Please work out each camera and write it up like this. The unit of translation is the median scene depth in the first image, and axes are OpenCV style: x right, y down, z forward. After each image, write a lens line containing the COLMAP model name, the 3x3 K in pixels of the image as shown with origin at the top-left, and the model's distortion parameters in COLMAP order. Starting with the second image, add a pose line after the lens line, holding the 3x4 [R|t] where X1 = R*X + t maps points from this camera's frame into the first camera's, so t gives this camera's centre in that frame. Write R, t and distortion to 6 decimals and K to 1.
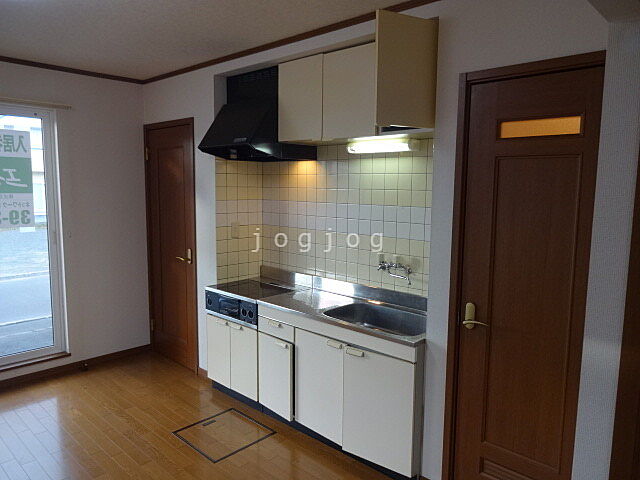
lens RADIAL K [[470.8, 0, 320.7], [0, 470.8, 239.4], [0, 0, 1]] dist [0.000928, -0.005198]
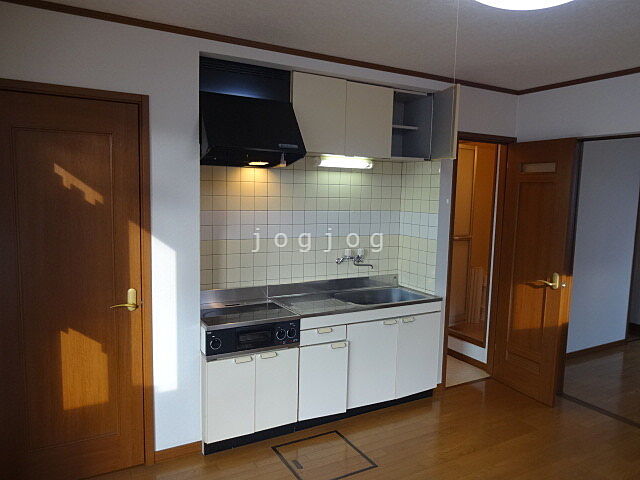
lens RADIAL K [[470.8, 0, 320.9], [0, 470.8, 240.8], [0, 0, 1]] dist [0.000928, -0.005198]
pose [[0.292817, -0.097364, 0.951198, -1.024725], [0.095002, 0.992842, 0.072382, -0.085469], [-0.951437, 0.069171, 0.299971, 0.666579]]
